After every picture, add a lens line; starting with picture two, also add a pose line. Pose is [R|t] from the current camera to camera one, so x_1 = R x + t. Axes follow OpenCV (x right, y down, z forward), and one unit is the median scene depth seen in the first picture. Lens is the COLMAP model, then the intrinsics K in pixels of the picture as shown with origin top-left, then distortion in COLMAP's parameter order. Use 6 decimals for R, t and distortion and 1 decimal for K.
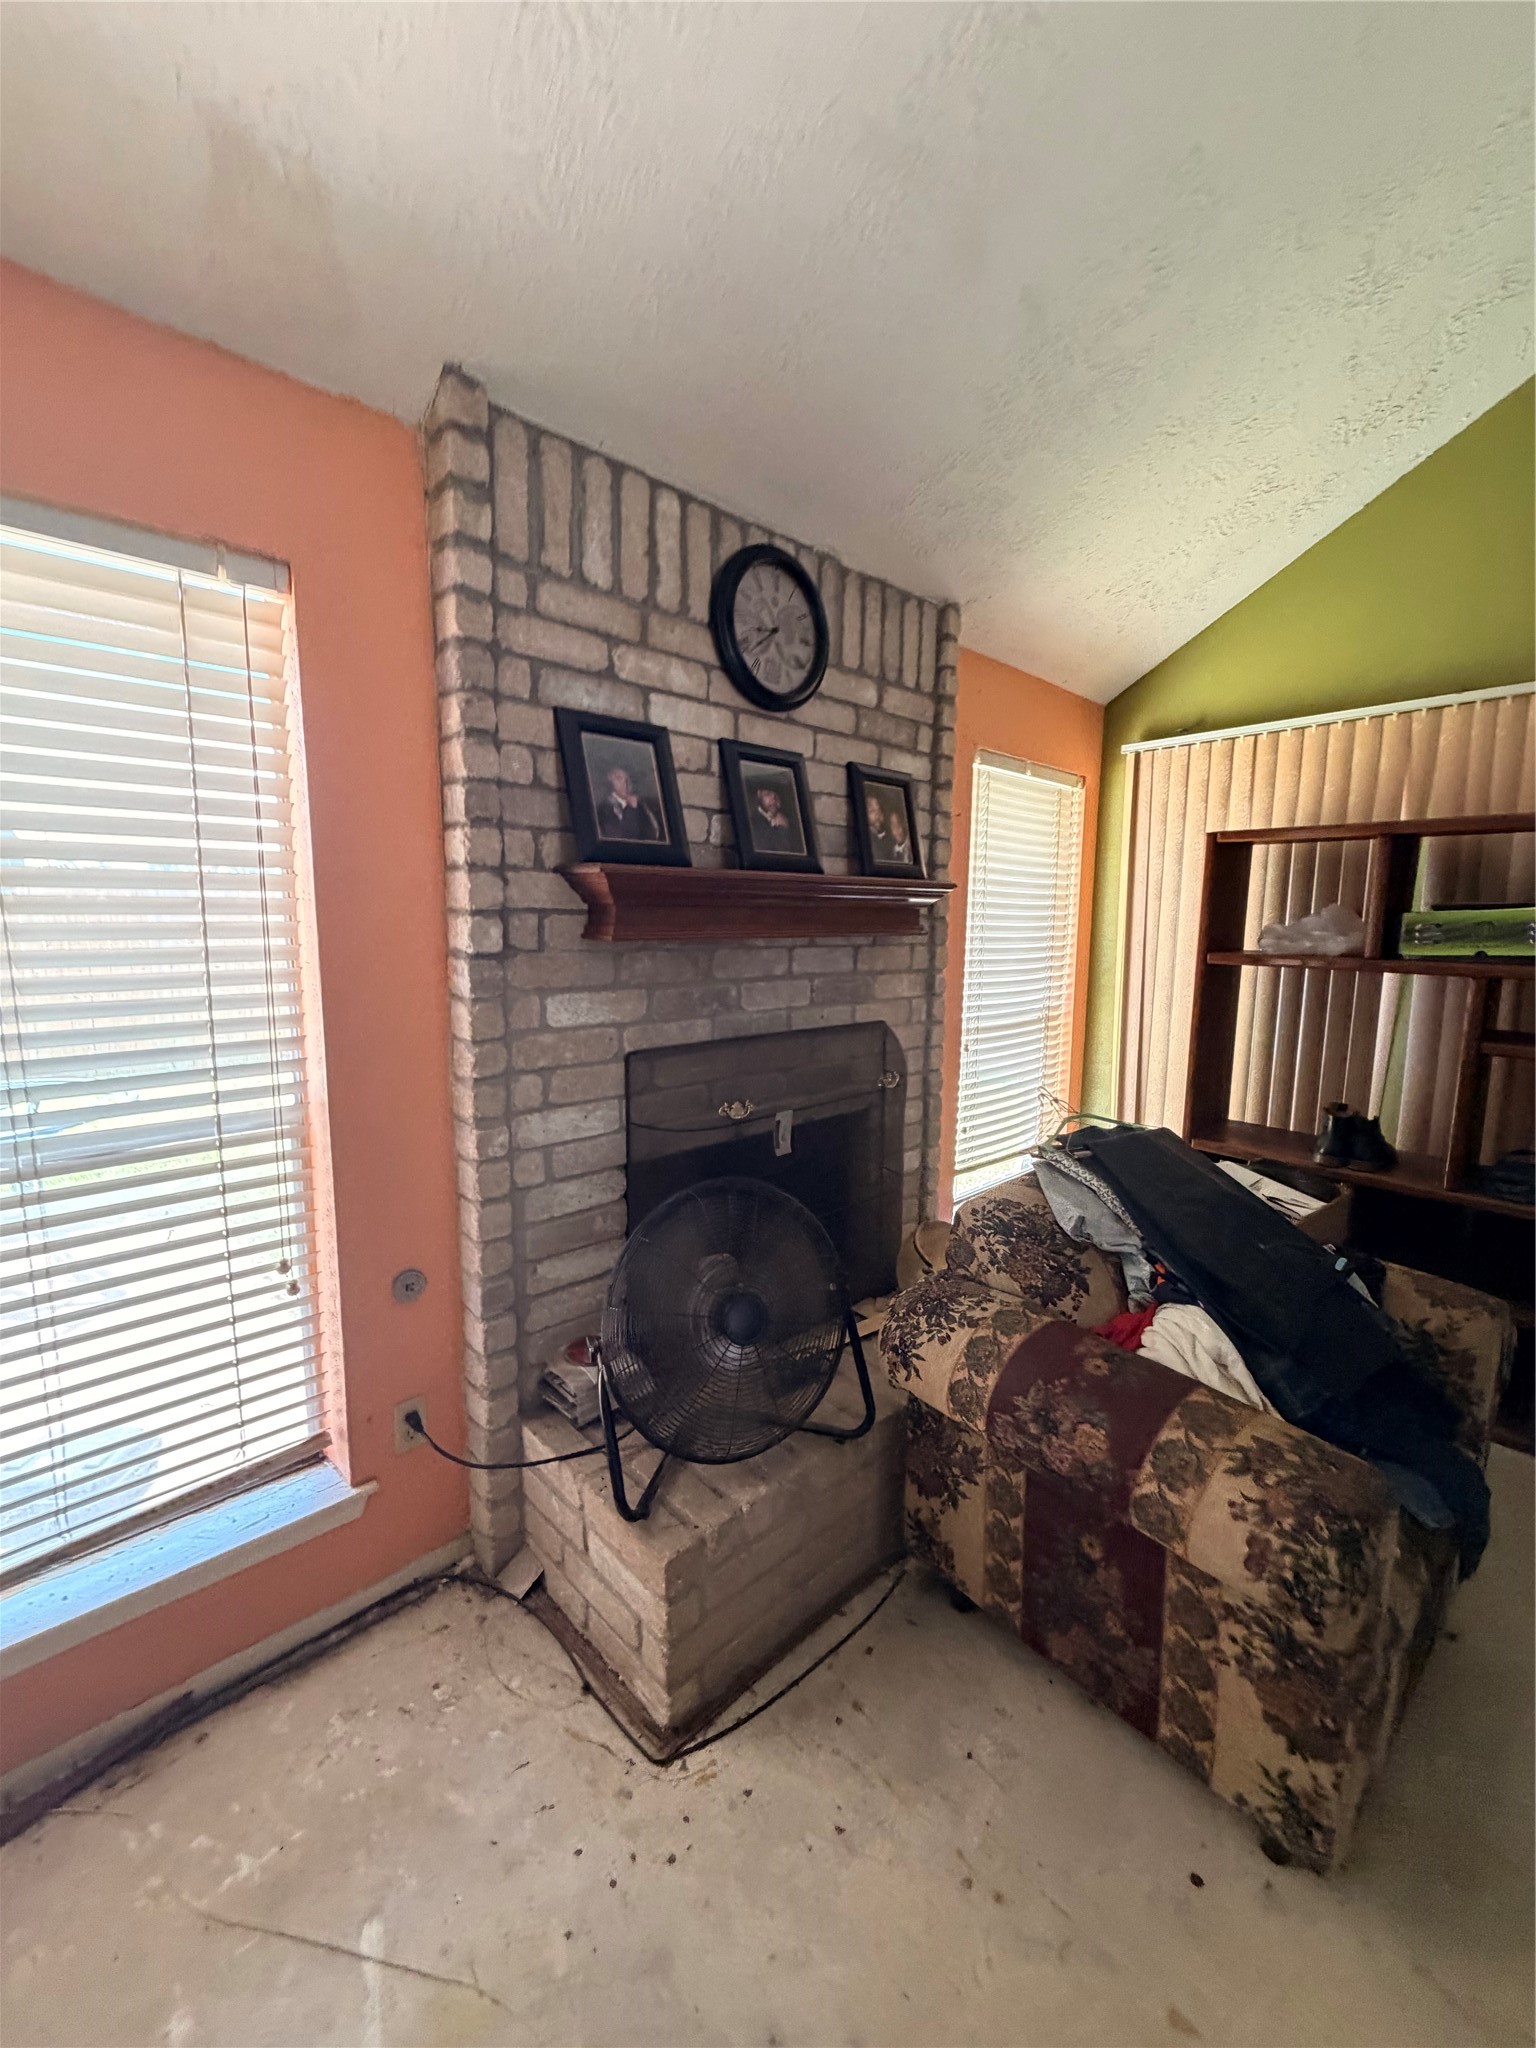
lens RADIAL K [[818.0, 0, 770.8], [0, 818.0, 1018.1], [0, 0, 1]] dist [0.000033, 0.000098]
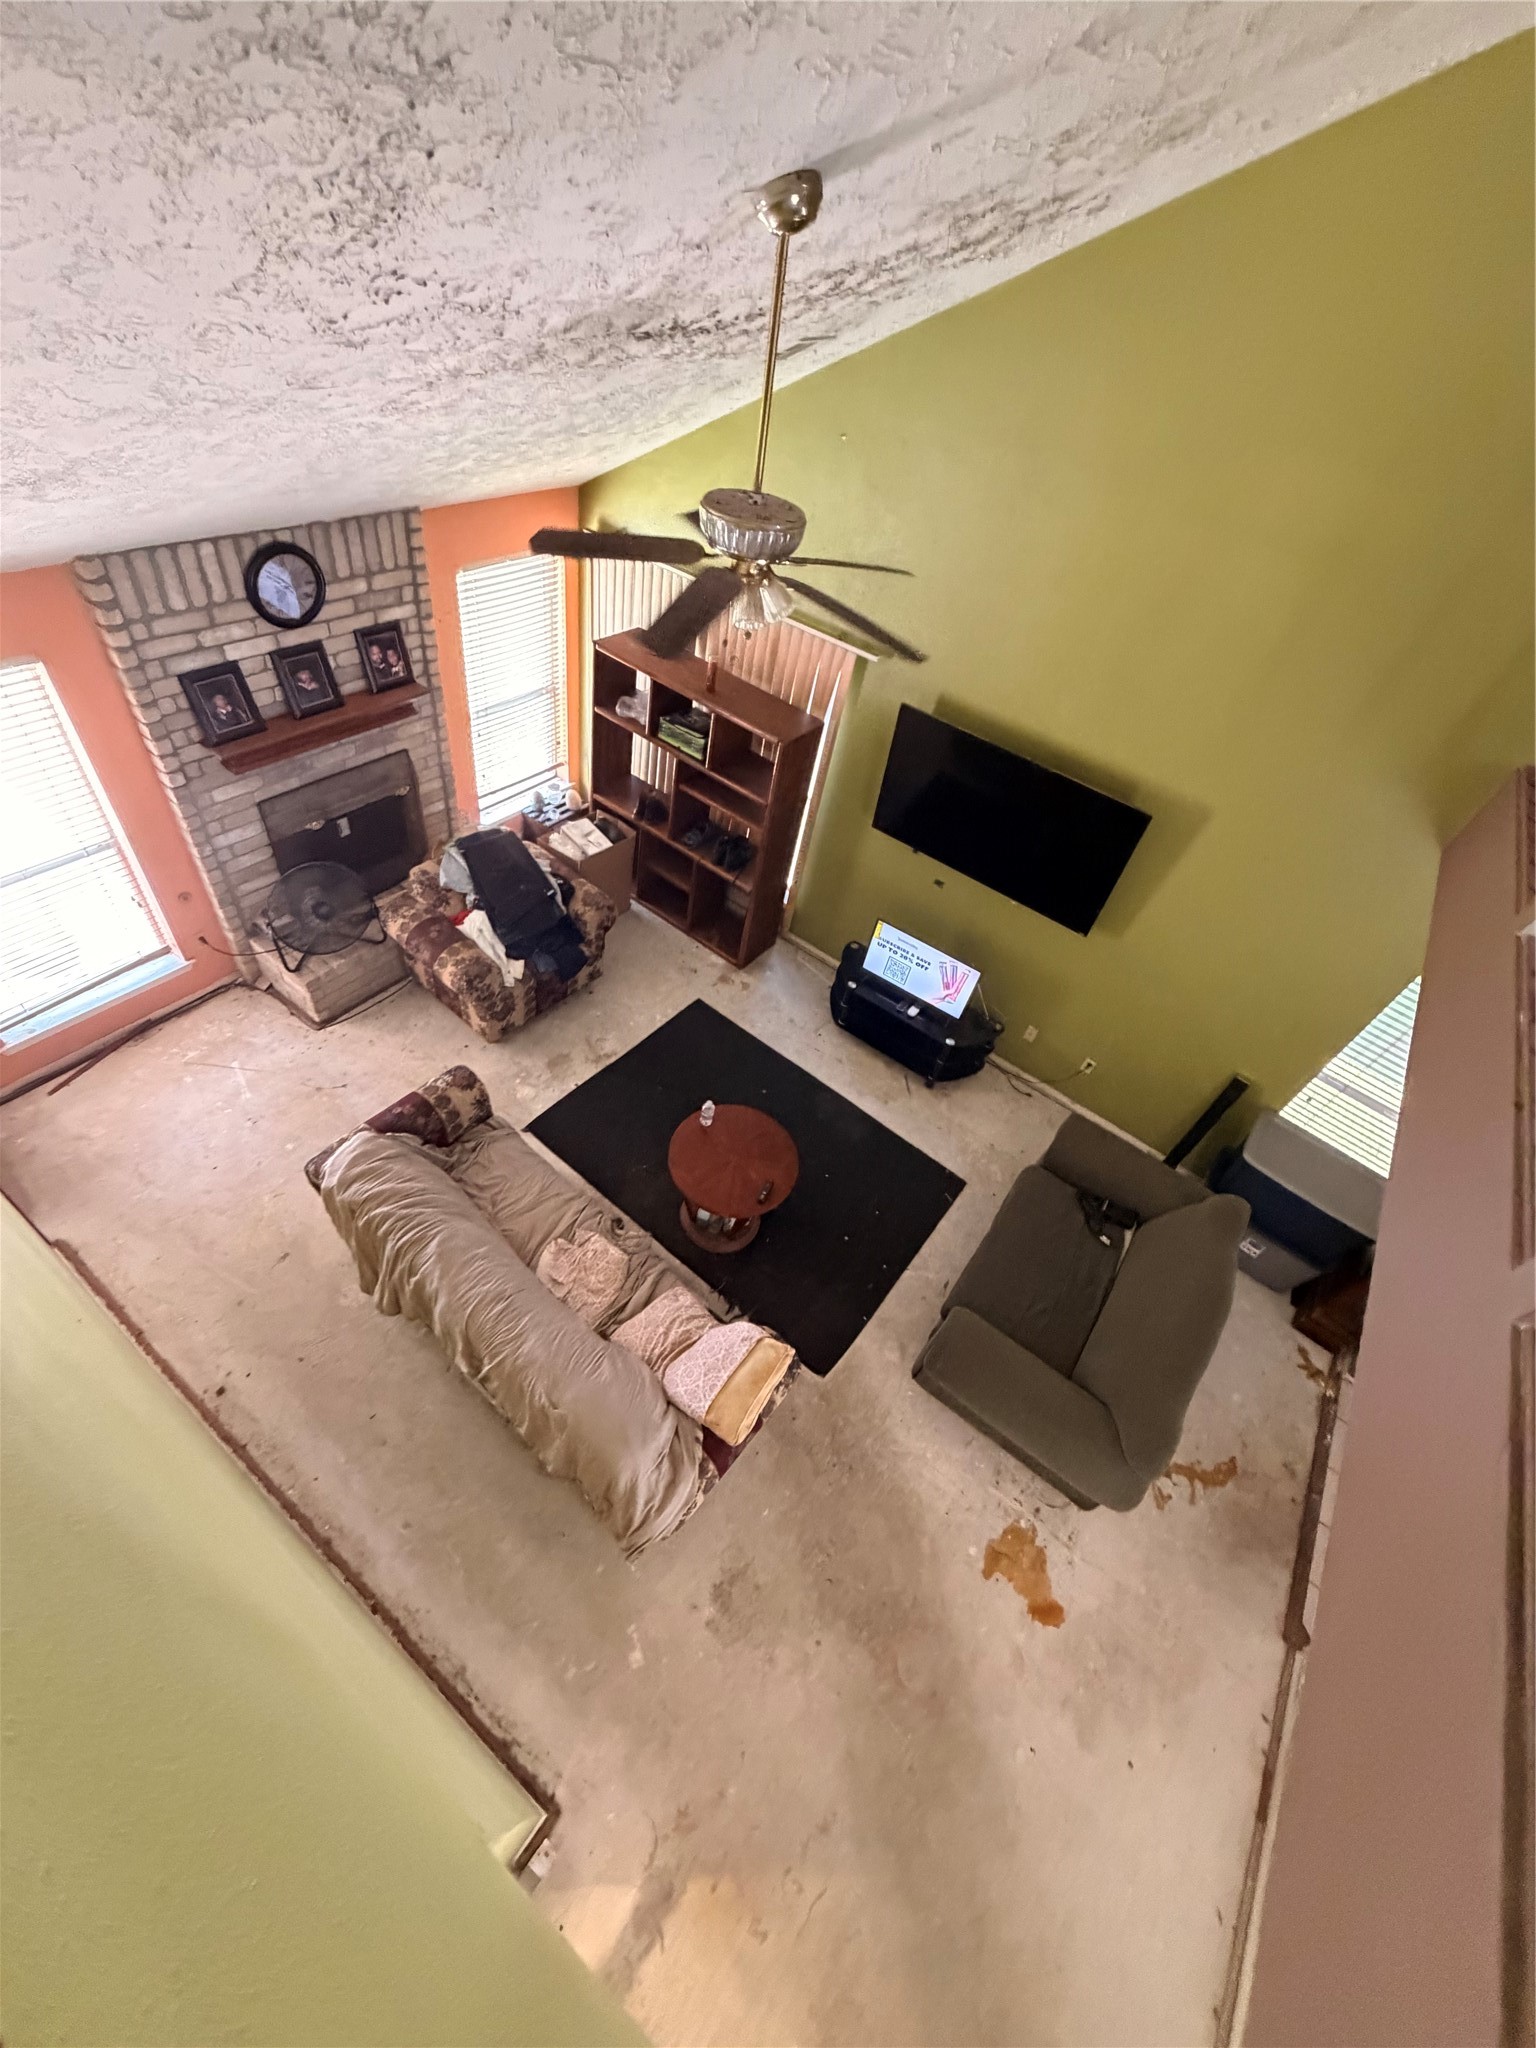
lens RADIAL K [[815.8, 0, 770.7], [0, 815.8, 1022.1], [0, 0, 1]] dist [-0.002344, -0.000297]
pose [[0.969807, -0.032866, 0.241651, 0.692645], [-0.131592, 0.763728, 0.631983, -1.195028], [-0.205326, -0.644701, 0.736344, -1.478905]]
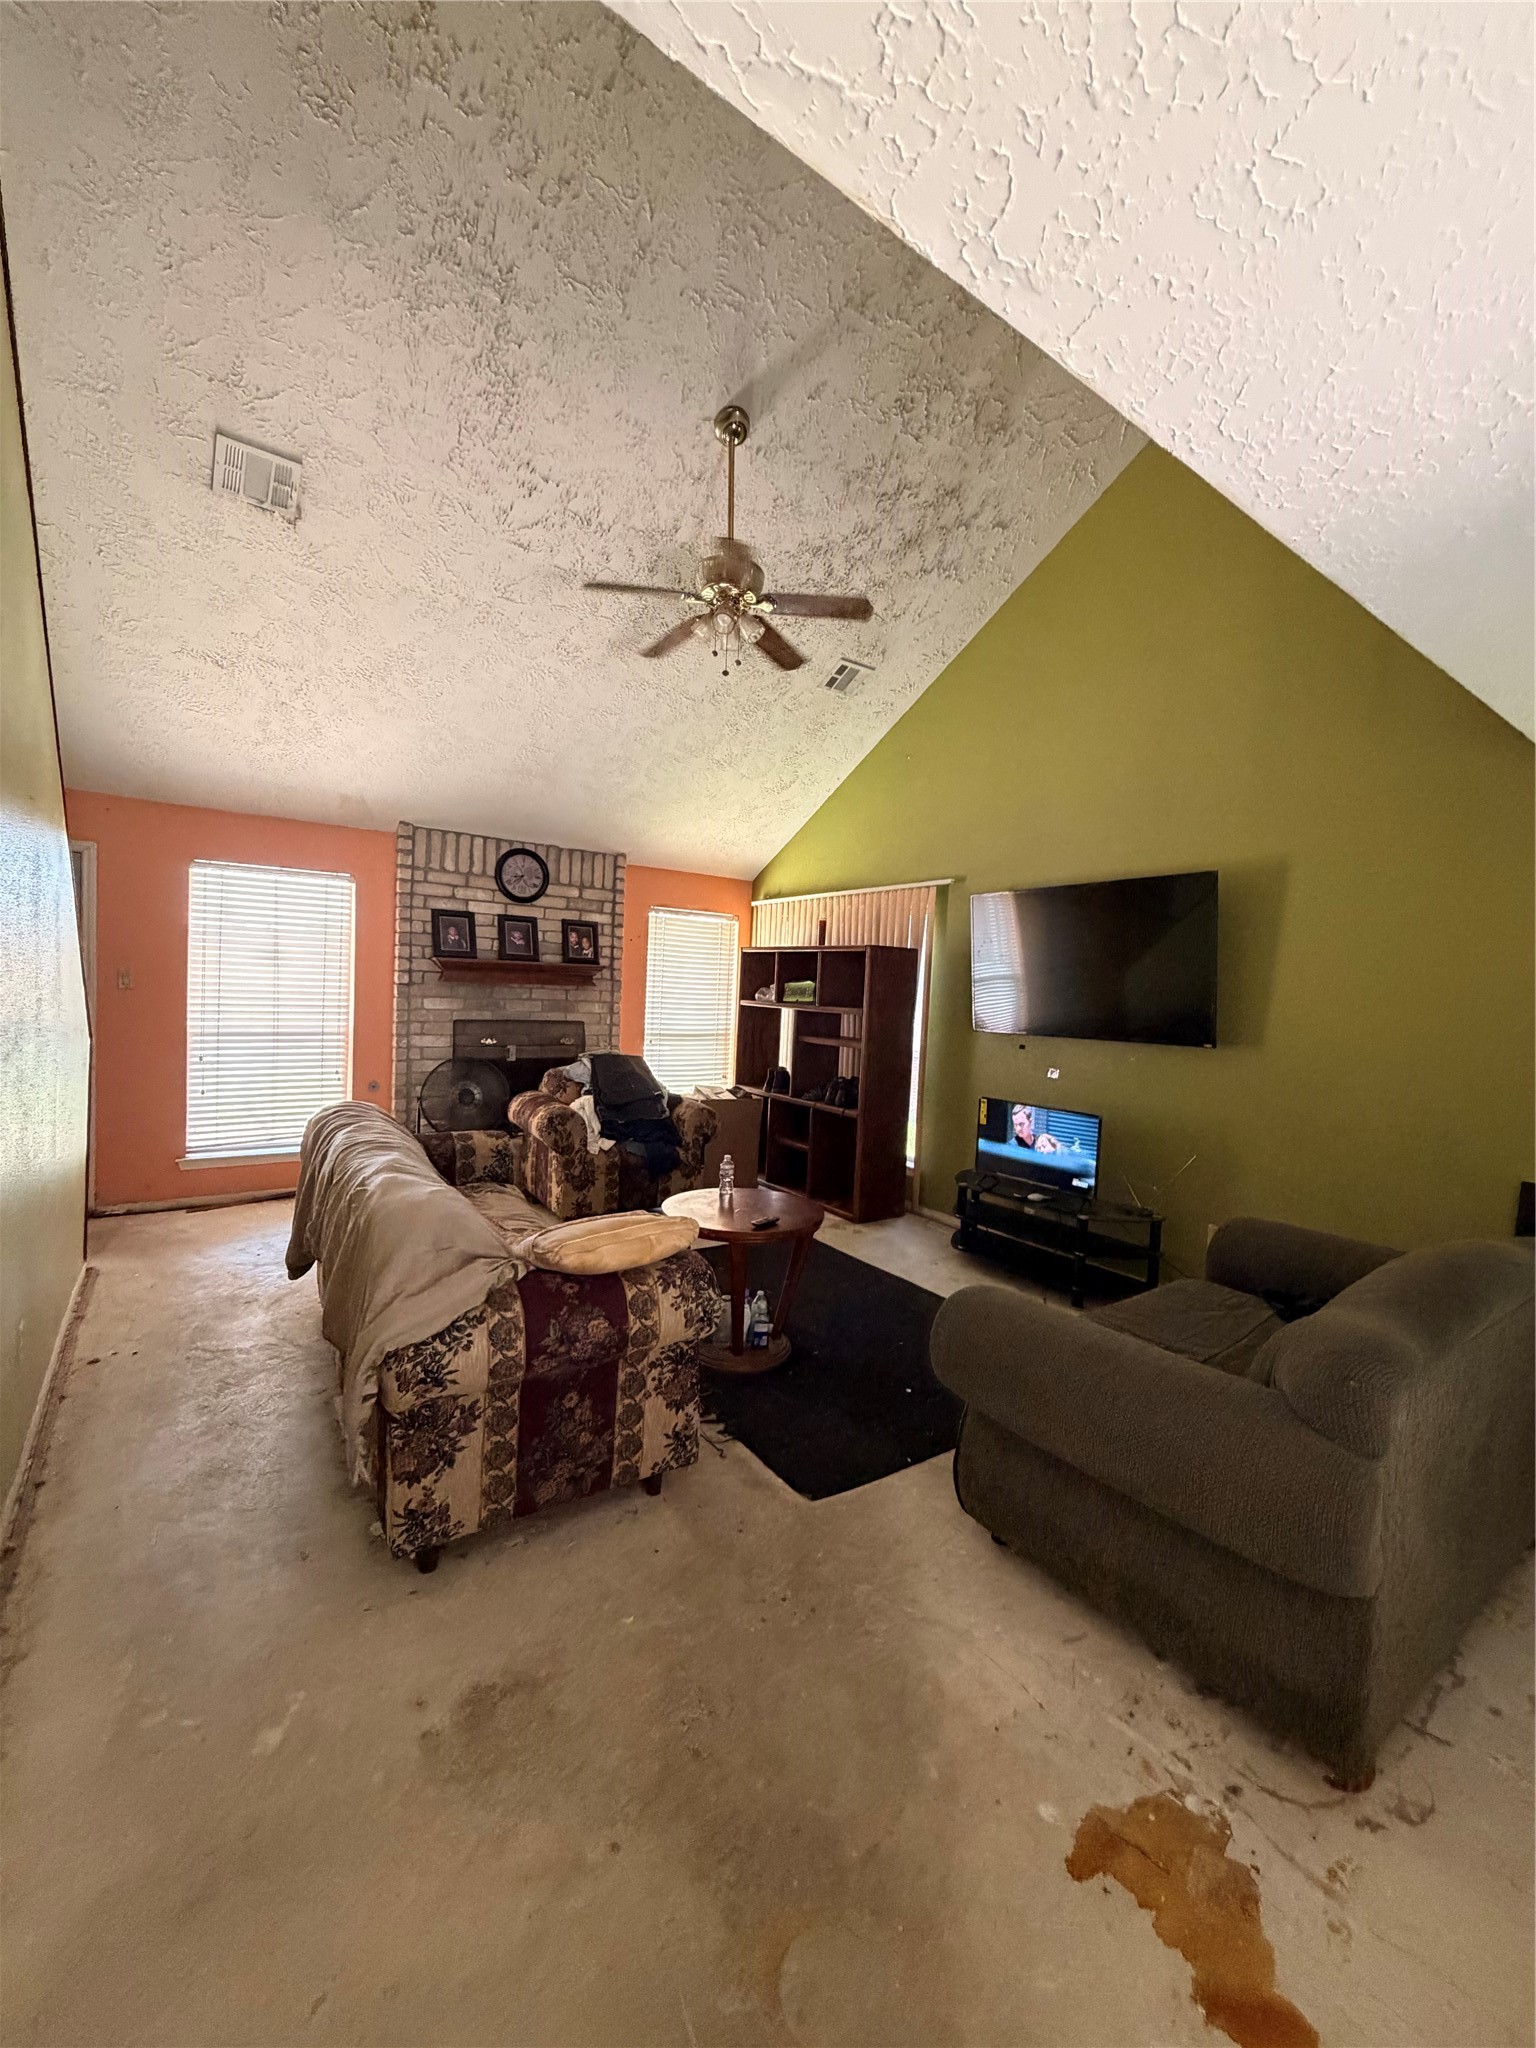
lens RADIAL K [[818.0, 0, 770.8], [0, 818.0, 1018.1], [0, 0, 1]] dist [0.000033, 0.000098]
pose [[0.991631, 0.039614, -0.122877, 1.387266], [-0.050020, 0.995311, -0.082788, 0.234081], [0.119021, 0.088242, 0.988963, -1.874464]]
